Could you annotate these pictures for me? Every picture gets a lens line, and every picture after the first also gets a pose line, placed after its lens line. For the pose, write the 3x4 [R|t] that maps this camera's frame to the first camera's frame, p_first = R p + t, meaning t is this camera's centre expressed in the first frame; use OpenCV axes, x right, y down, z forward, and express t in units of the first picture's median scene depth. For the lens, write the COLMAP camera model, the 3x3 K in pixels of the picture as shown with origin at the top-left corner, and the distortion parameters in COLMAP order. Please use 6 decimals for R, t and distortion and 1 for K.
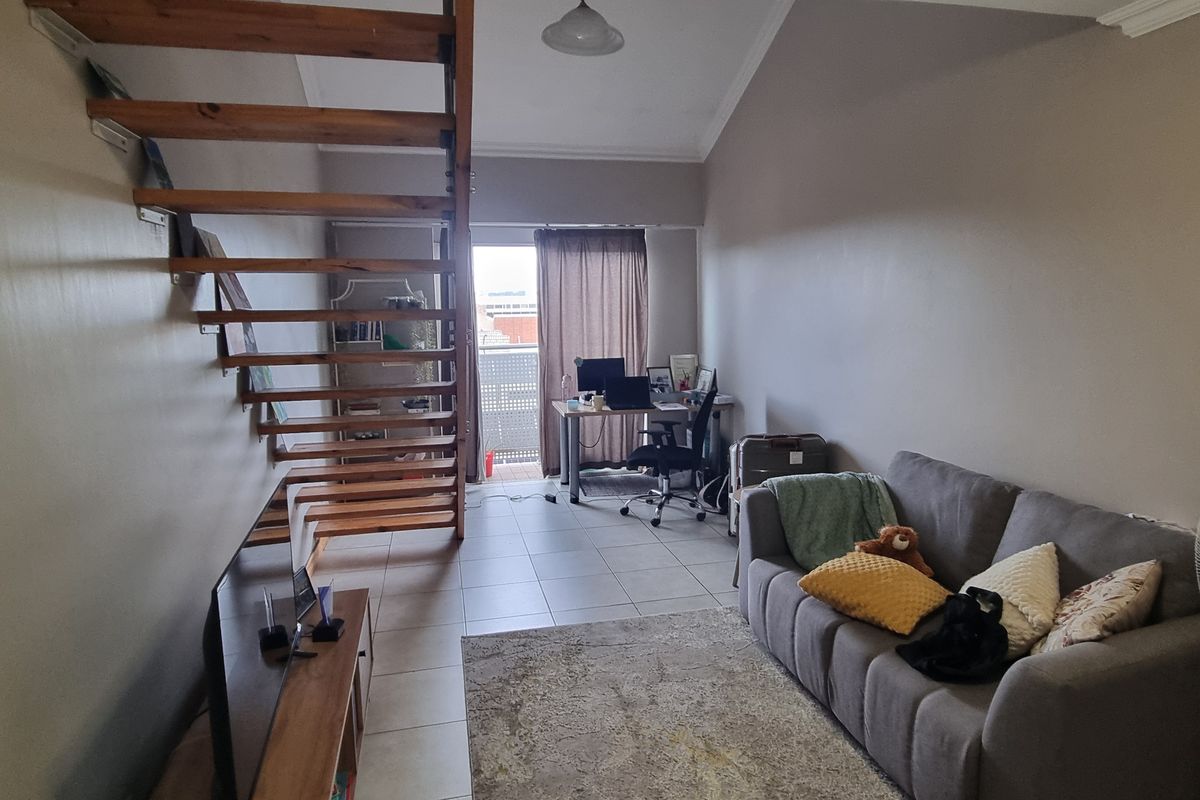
lens RADIAL K [[720.5, 0, 600.0], [0, 720.5, 400.0], [0, 0, 1]] dist [0.002717, 0.000572]
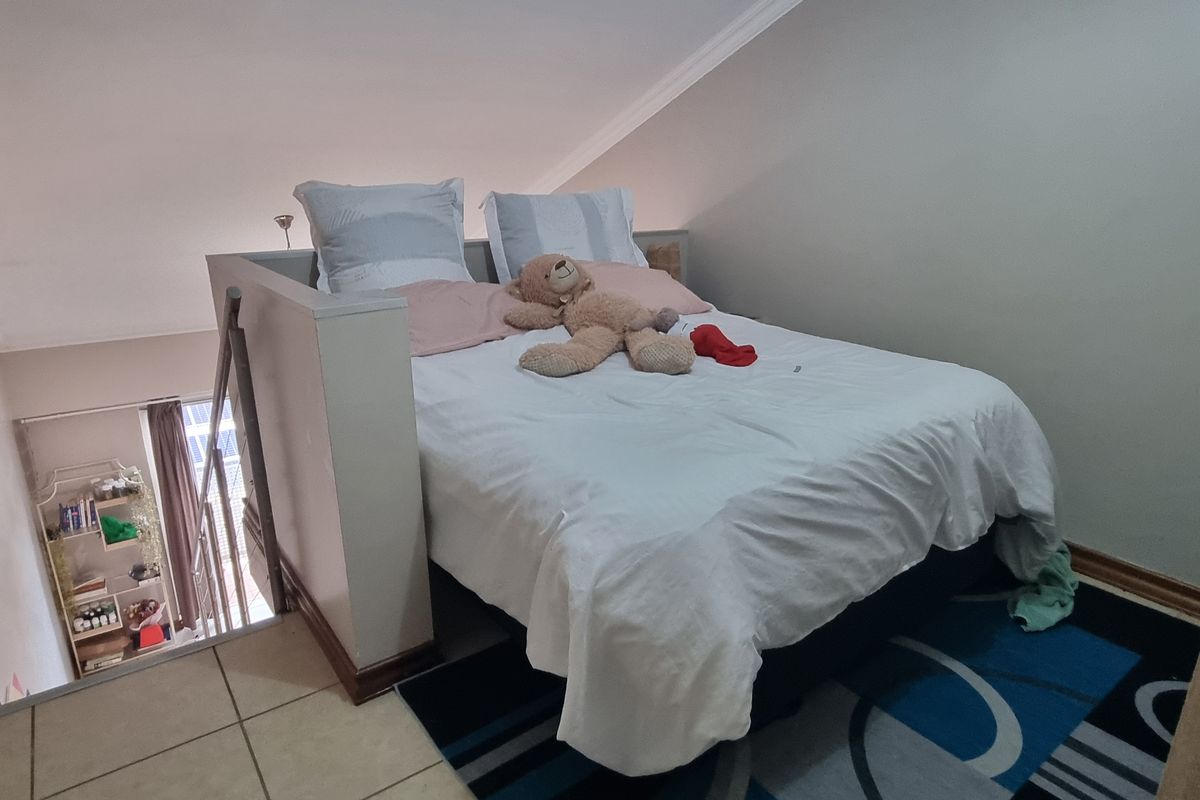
lens RADIAL K [[720.5, 0, 600.0], [0, 720.5, 400.0], [0, 0, 1]] dist [0.002717, 0.000572]
pose [[0.913838, -0.105248, 0.392203, -0.033052], [0.040054, 0.984481, 0.170860, -0.374703], [-0.404099, -0.140430, 0.903871, -0.177279]]
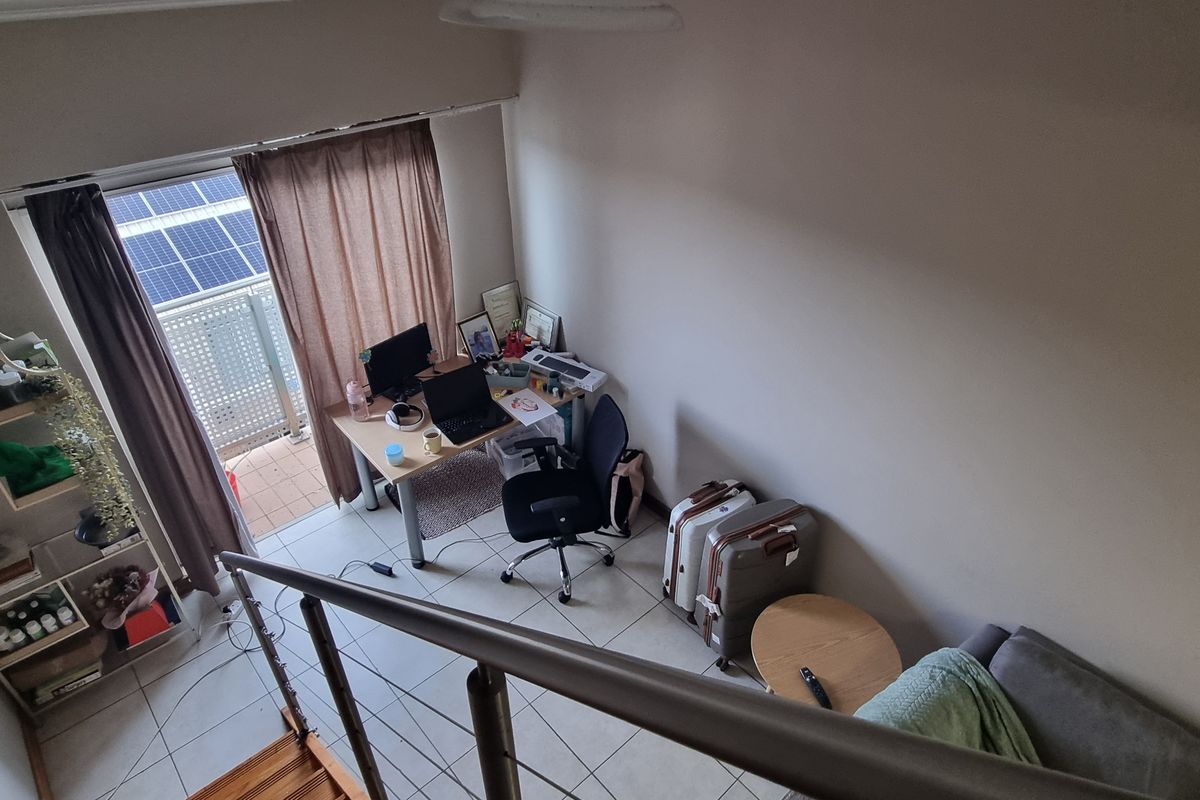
lens RADIAL K [[720.5, 0, 600.0], [0, 720.5, 400.0], [0, 0, 1]] dist [0.002717, 0.000572]
pose [[0.868561, -0.272354, 0.414035, -0.122771], [0.056410, 0.884354, 0.463395, -0.299827], [-0.492361, -0.379132, 0.783480, 0.394053]]
